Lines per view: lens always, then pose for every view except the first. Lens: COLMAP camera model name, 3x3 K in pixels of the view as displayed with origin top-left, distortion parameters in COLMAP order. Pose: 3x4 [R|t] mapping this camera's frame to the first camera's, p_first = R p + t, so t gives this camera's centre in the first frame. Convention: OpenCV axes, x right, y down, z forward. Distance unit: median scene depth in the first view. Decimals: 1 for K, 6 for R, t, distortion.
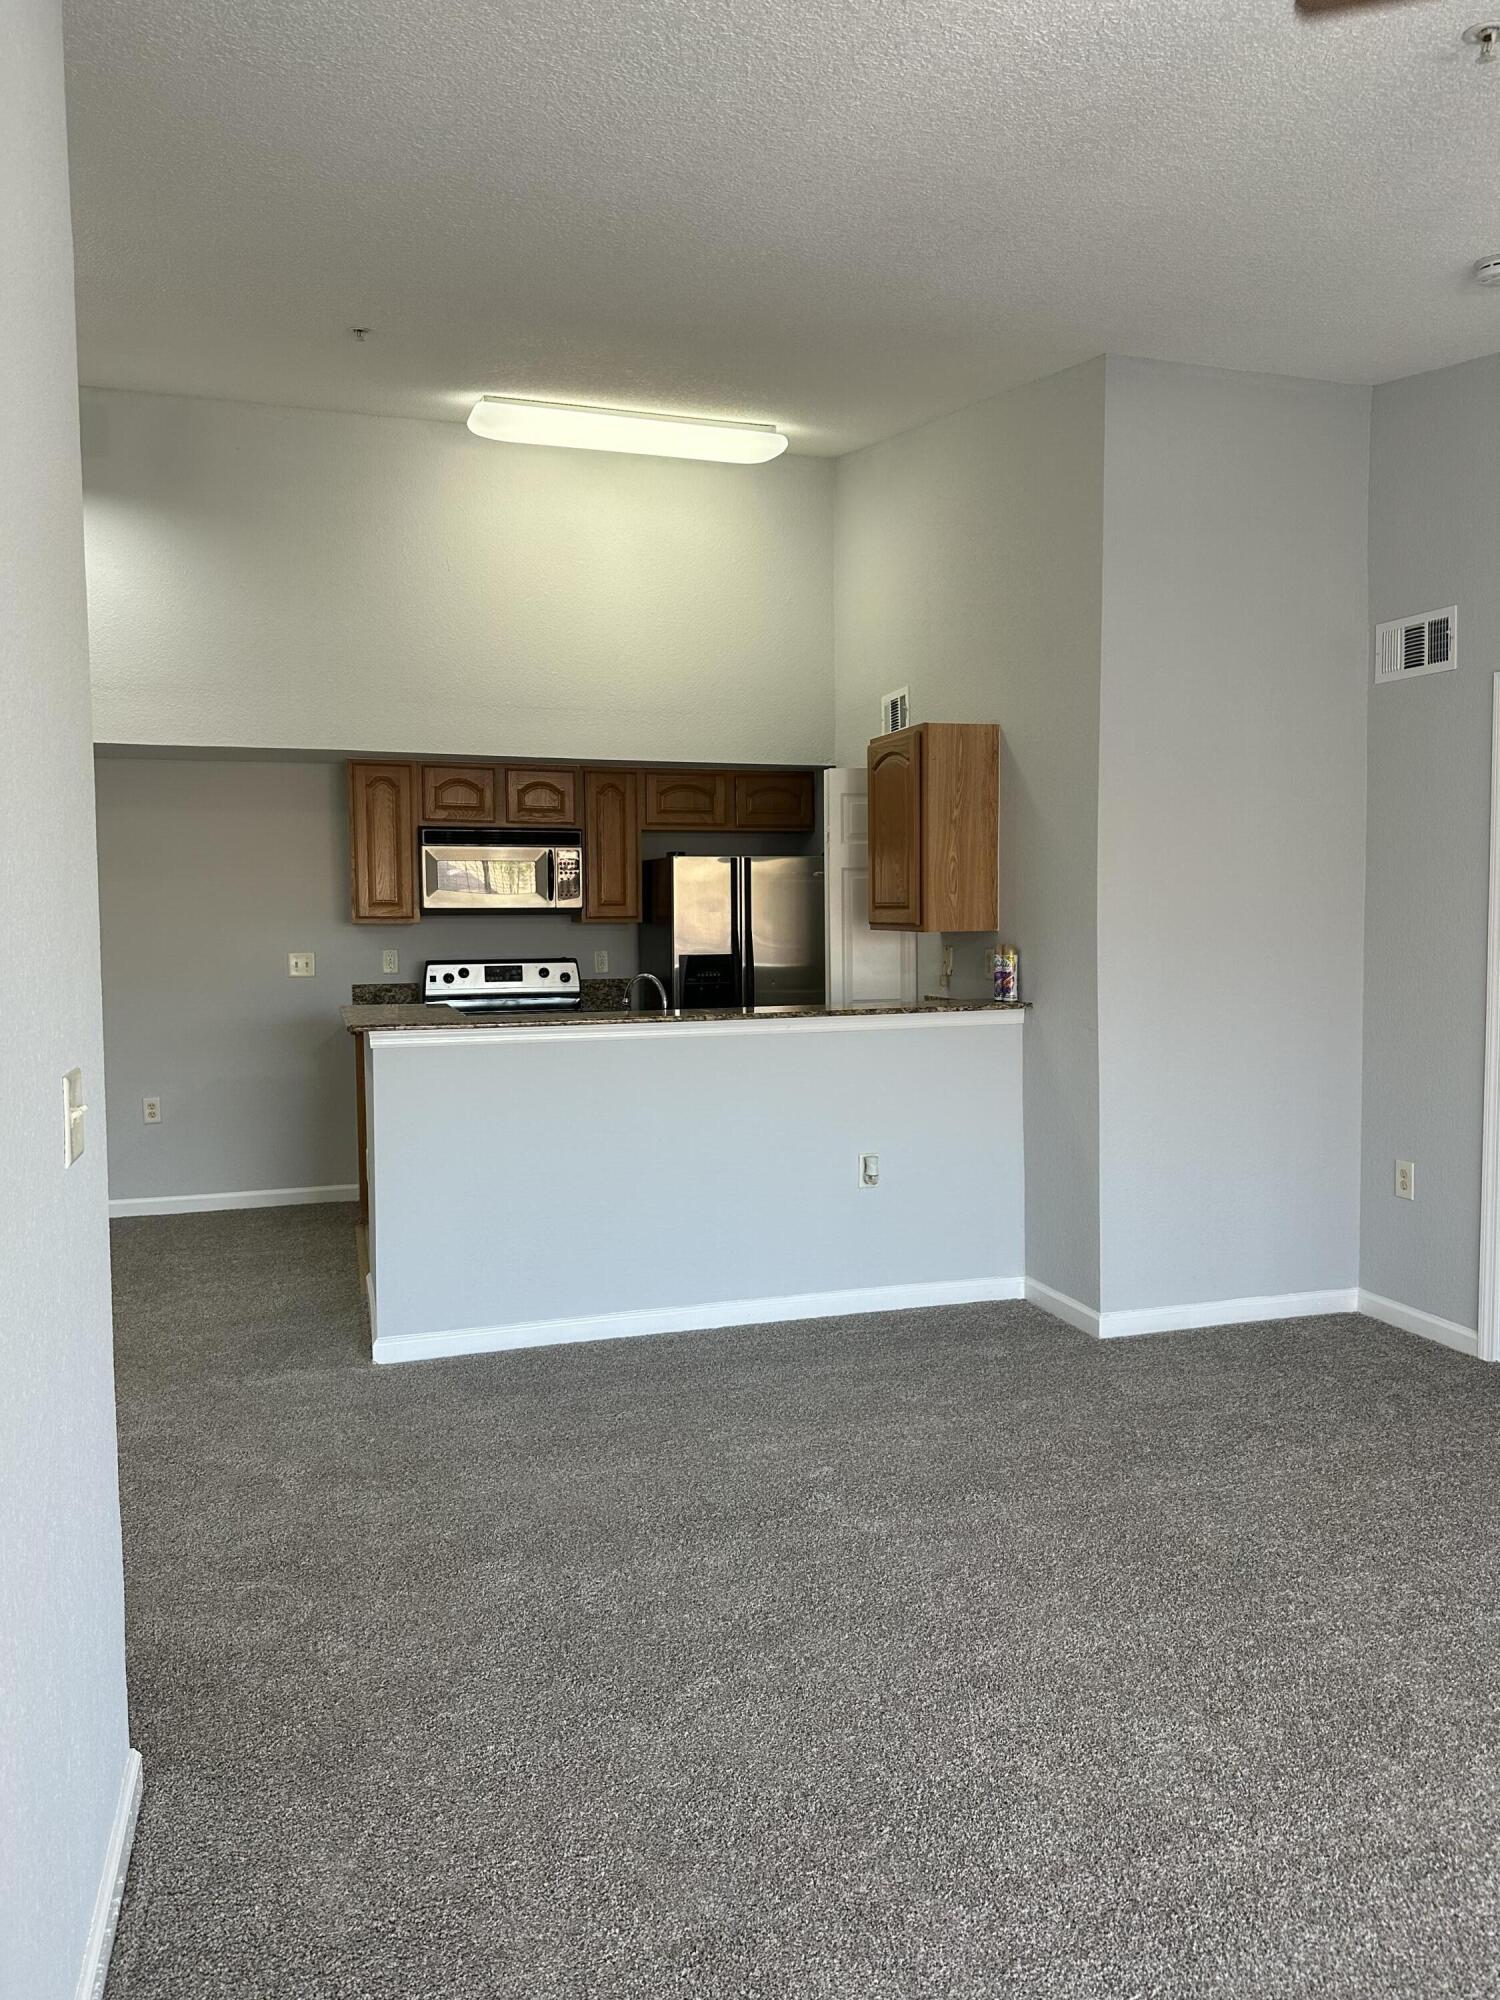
lens RADIAL K [[1367.3, 0, 750.0], [0, 1367.3, 1000.0], [0, 0, 1]] dist [0.146814, -0.372977]
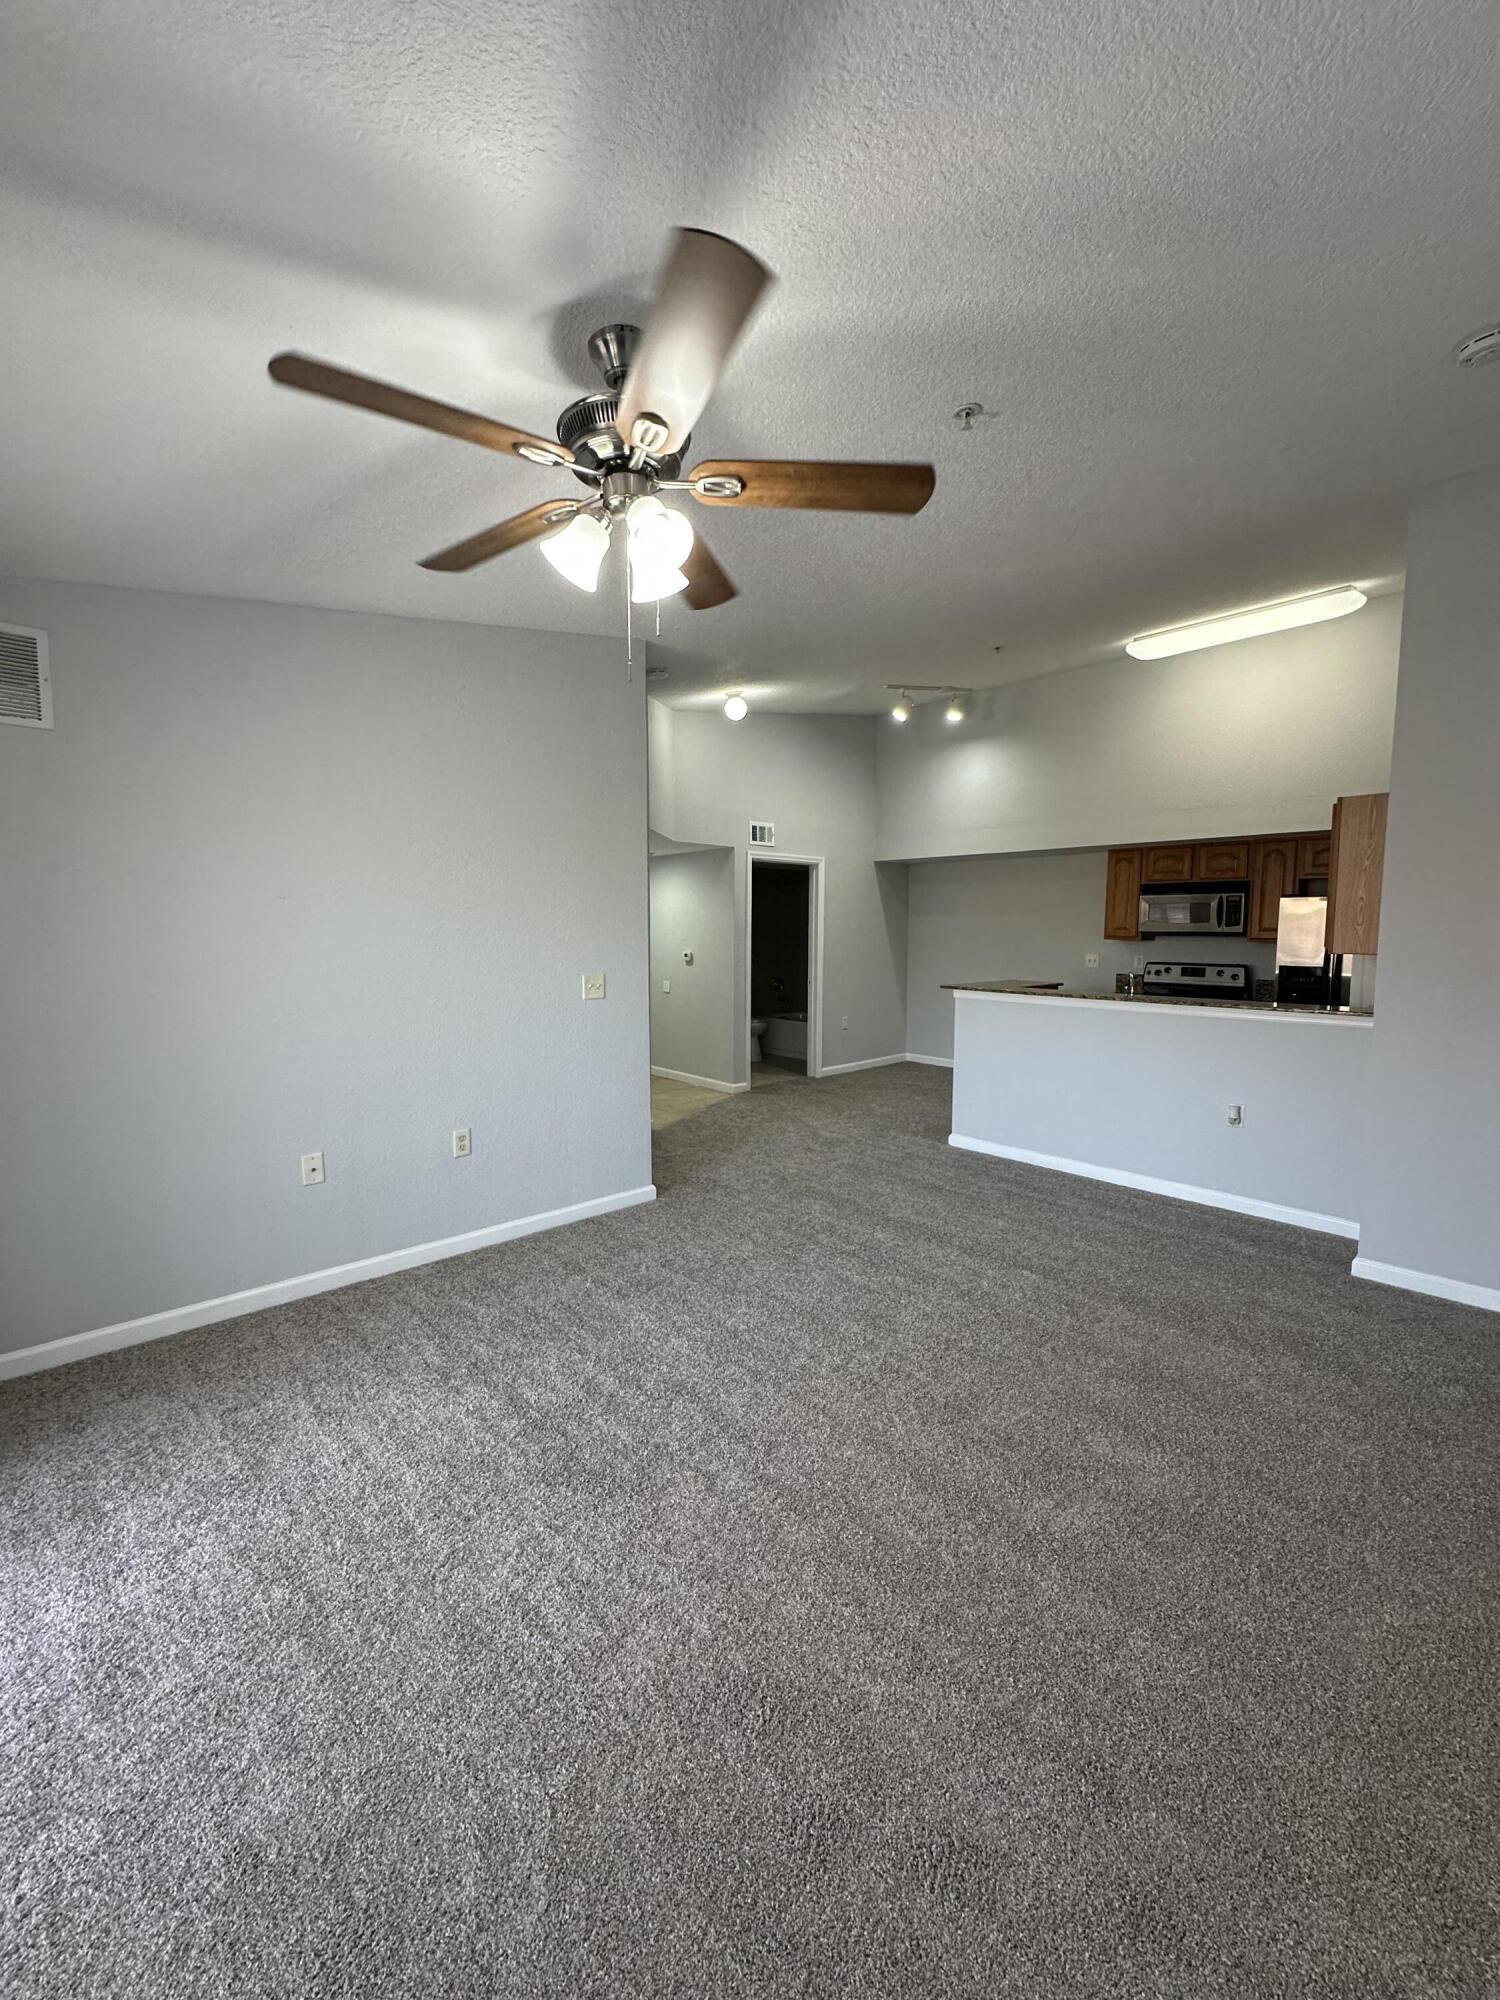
lens RADIAL K [[796.3, 0, 750.0], [0, 796.3, 1000.0], [0, 0, 1]] dist [-0.003331, 0.000784]
pose [[0.426594, 0.088684, -0.900085, 0.476171], [-0.061479, 0.995723, 0.068969, -0.019891], [0.902351, 0.025914, 0.430222, 0.122735]]
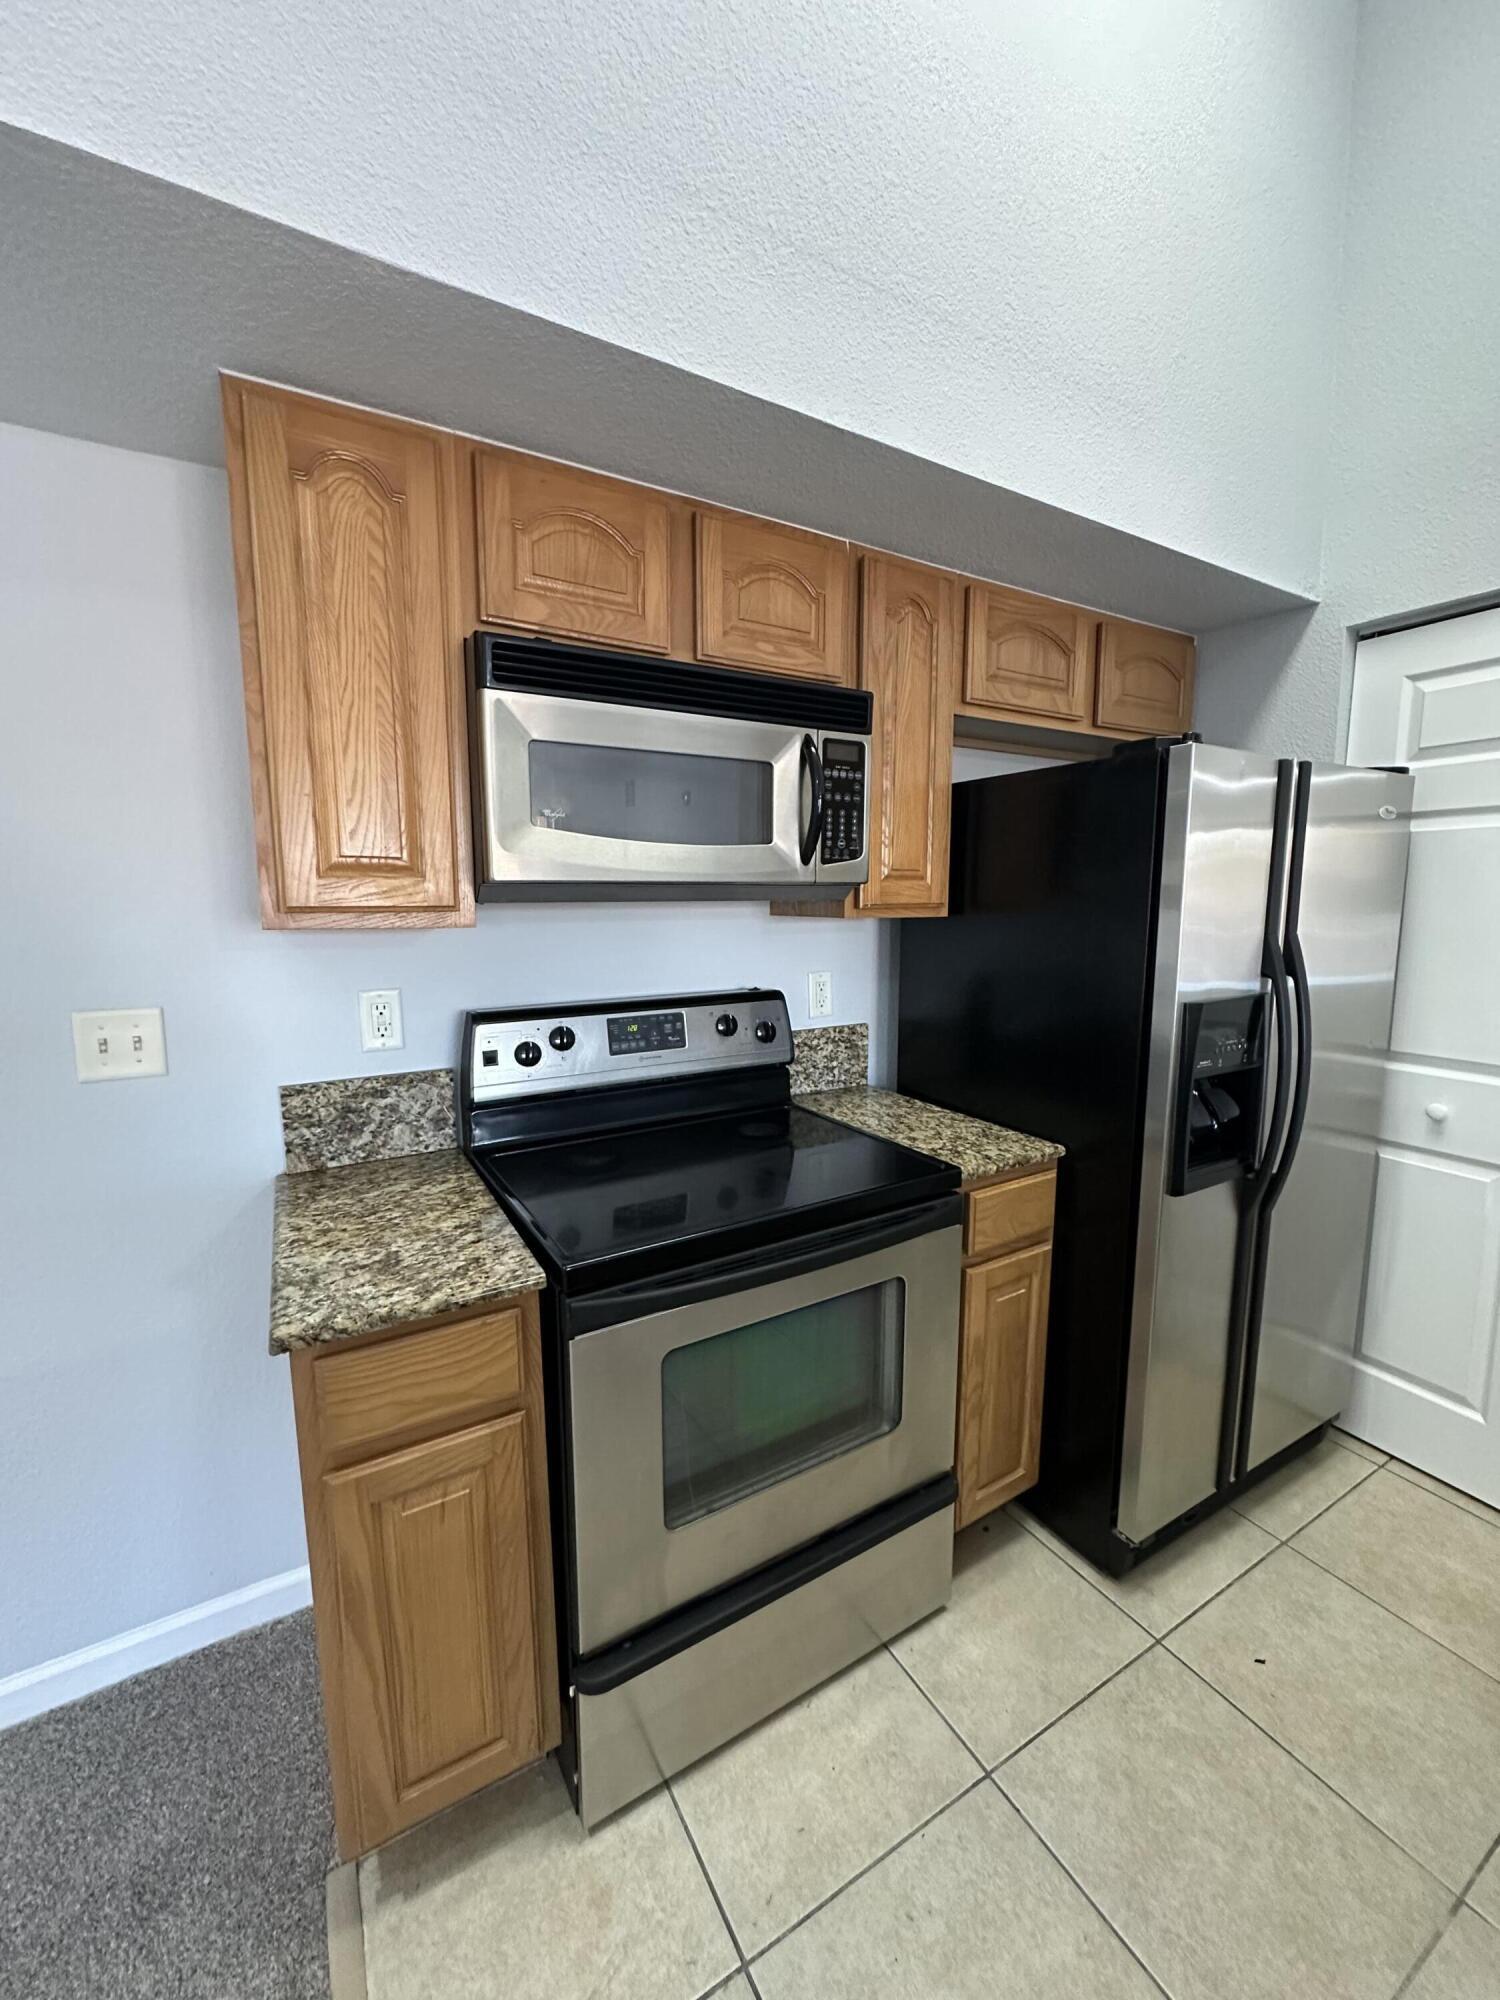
lens RADIAL K [[807.9, 0, 753.7], [0, 807.9, 999.1], [0, 0, 1]] dist [-0.007824, 0.000603]
pose [[0.970862, -0.034958, 0.237076, -0.218548], [0.023188, 0.998365, 0.052253, -0.045565], [-0.238515, -0.045233, 0.970085, 0.776479]]
